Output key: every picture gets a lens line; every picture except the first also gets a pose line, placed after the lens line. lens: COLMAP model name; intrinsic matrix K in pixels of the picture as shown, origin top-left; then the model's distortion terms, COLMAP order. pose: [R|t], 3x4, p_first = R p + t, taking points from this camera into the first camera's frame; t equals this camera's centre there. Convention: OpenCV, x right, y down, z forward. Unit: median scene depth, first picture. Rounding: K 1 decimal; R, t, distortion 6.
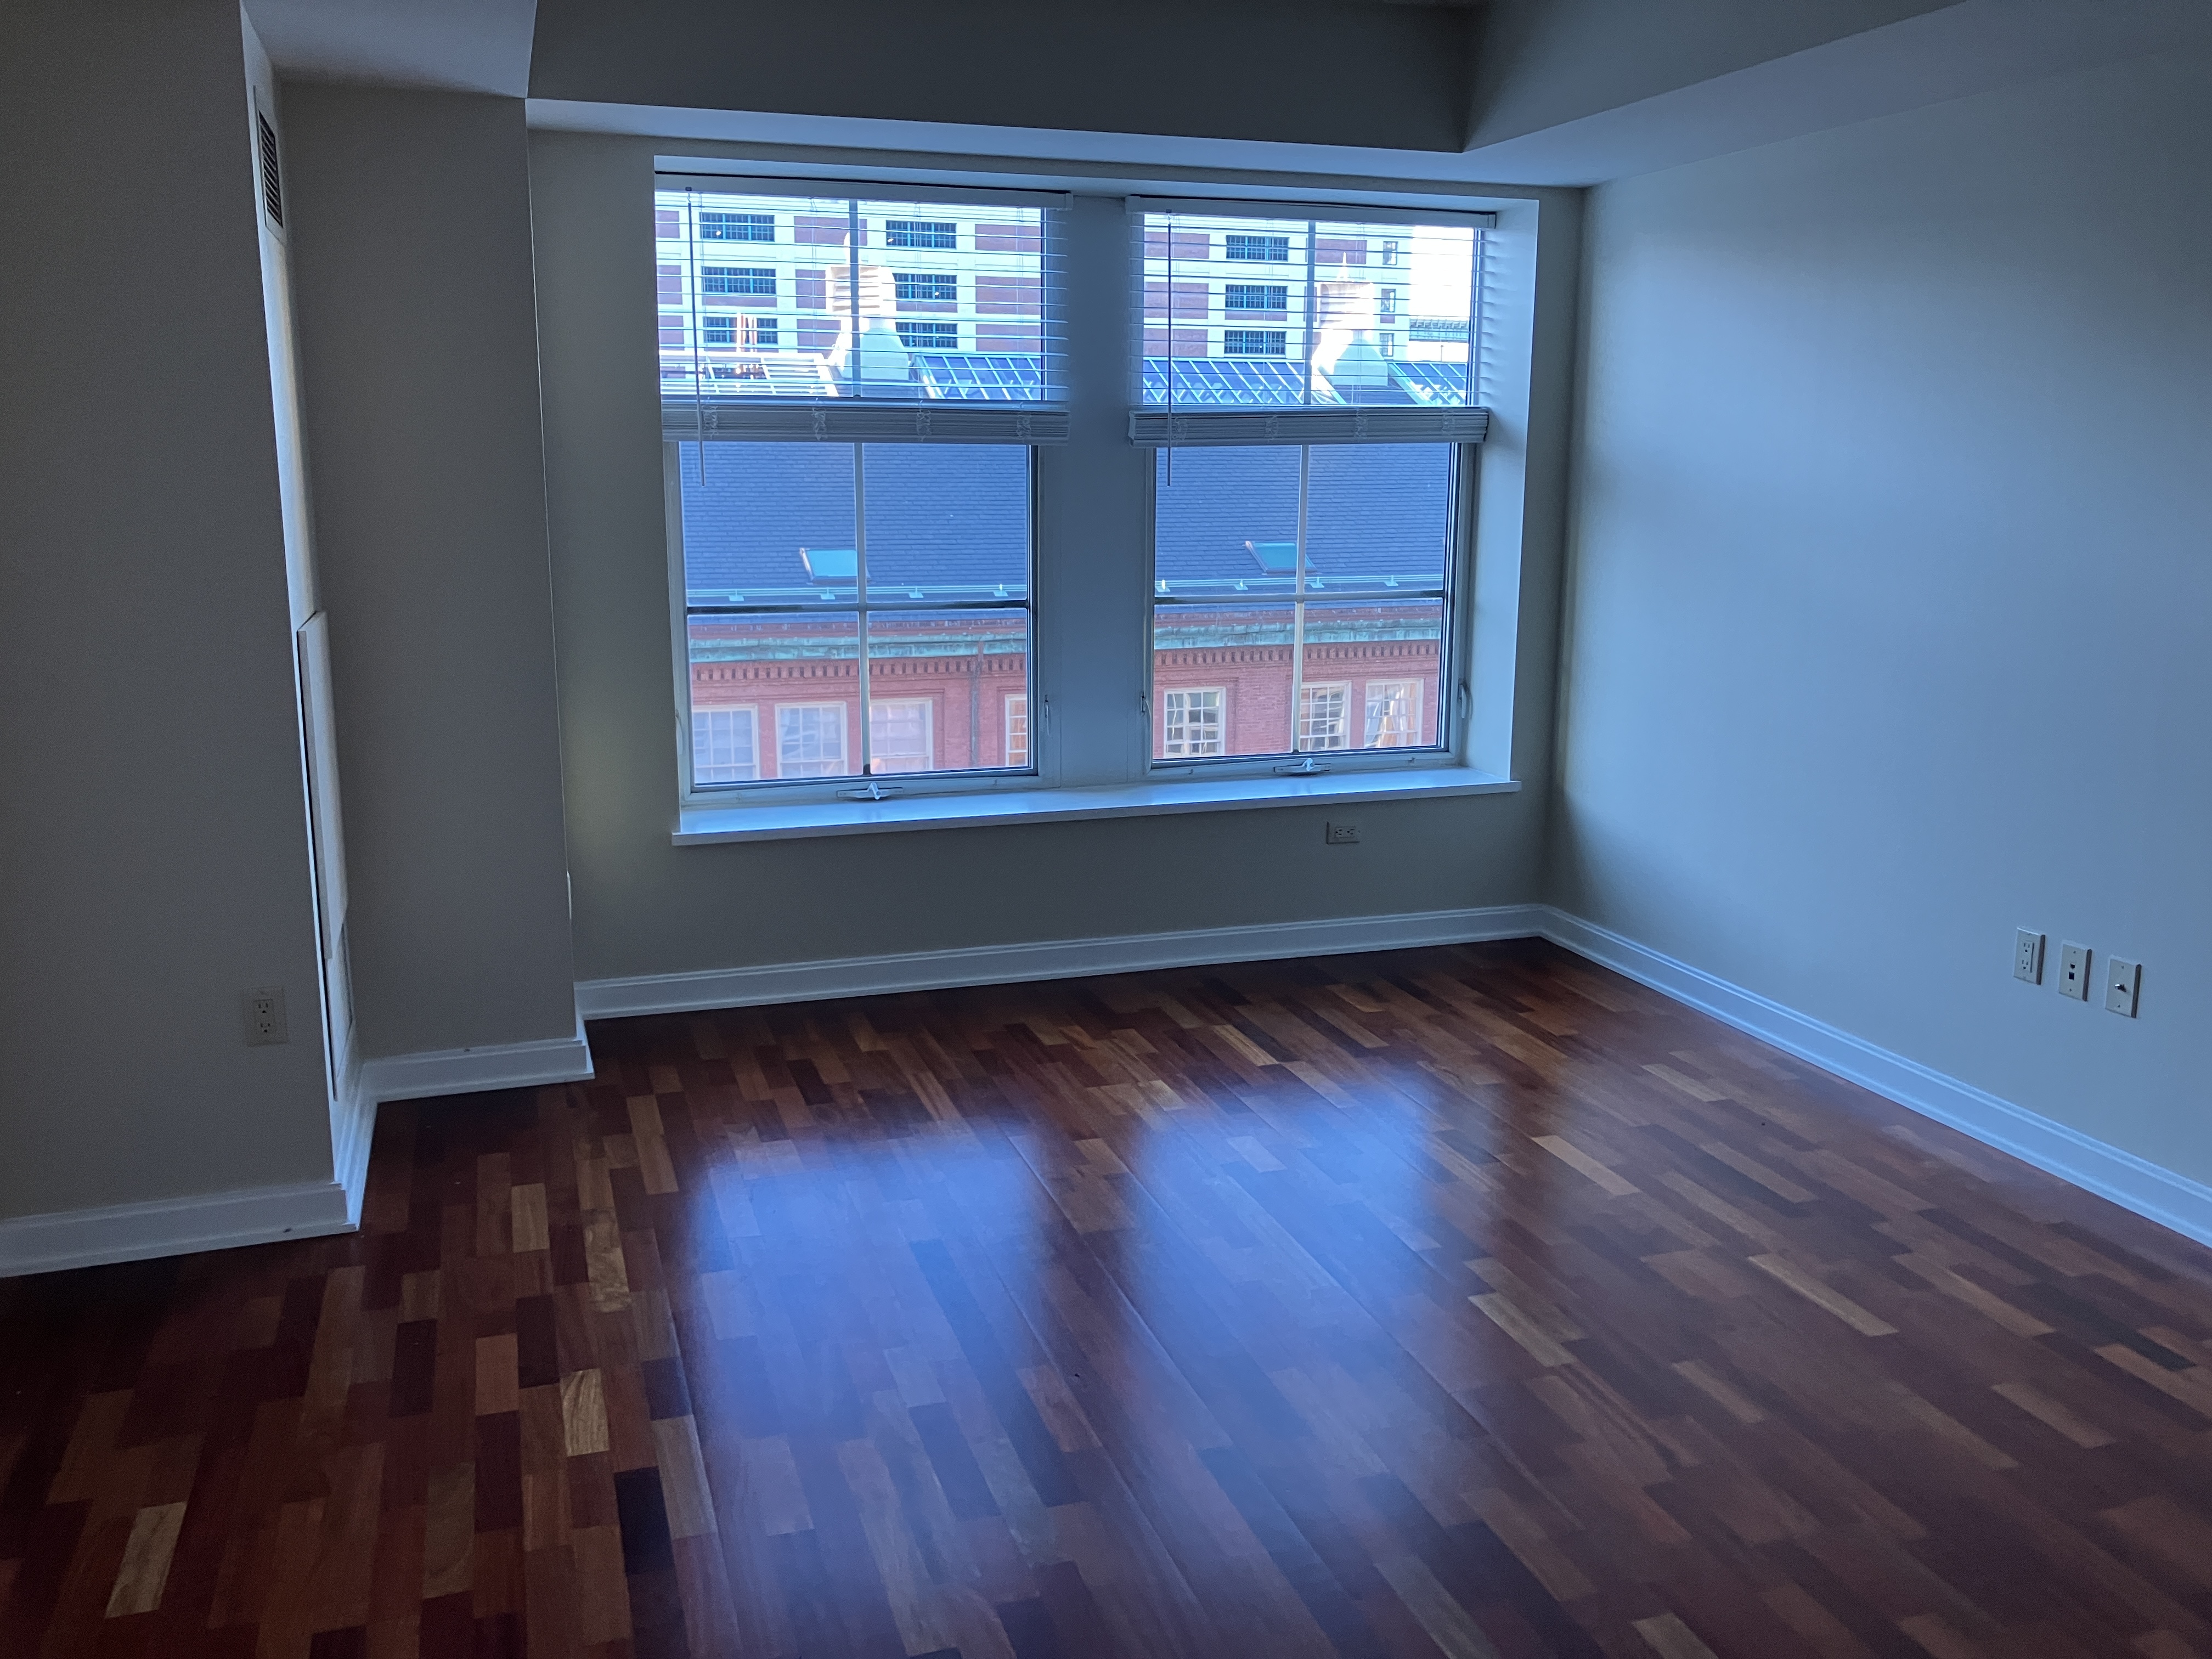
lens RADIAL K [[1842.5, 0, 1119.4], [0, 1842.5, 845.0], [0, 0, 1]] dist [0.033501, -0.047477]
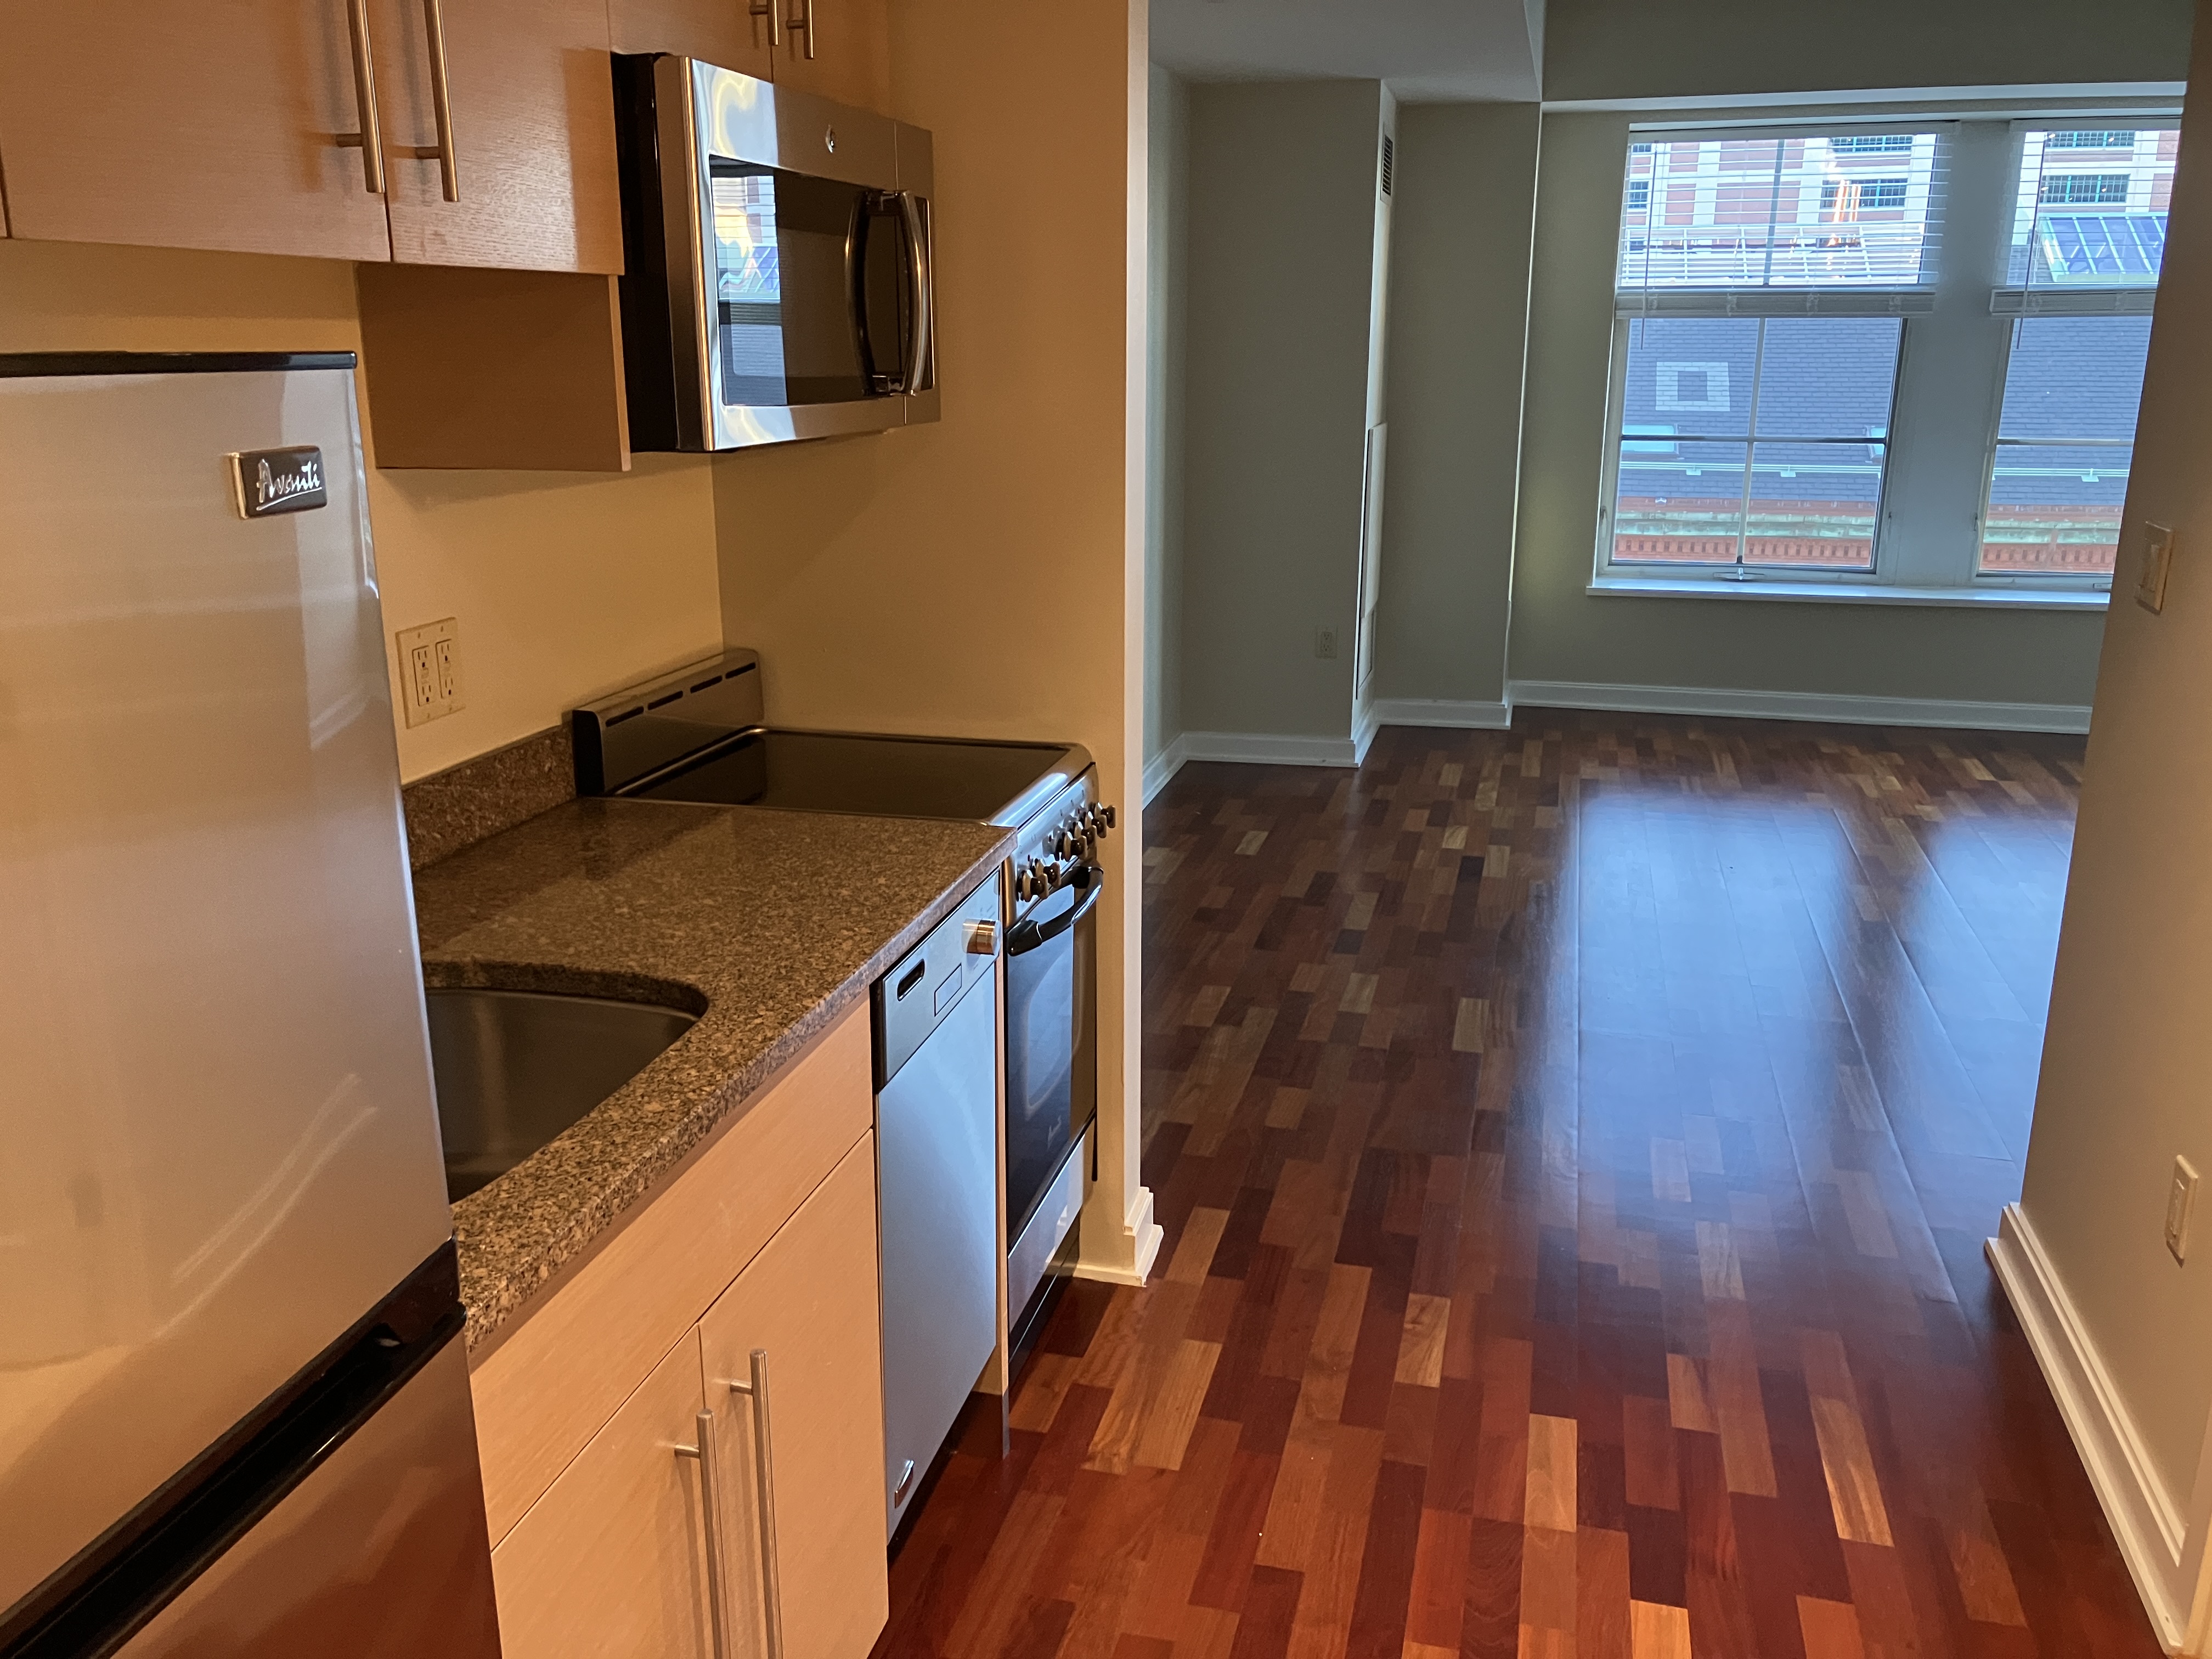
lens RADIAL K [[1842.5, 0, 1112.7], [0, 1842.5, 841.5], [0, 0, 1]] dist [0.033501, -0.047477]
pose [[0.846586, 0.138570, -0.513897, 0.240163], [-0.106693, 0.990100, 0.091211, 0.107104], [0.521449, -0.022389, 0.852989, -0.497653]]
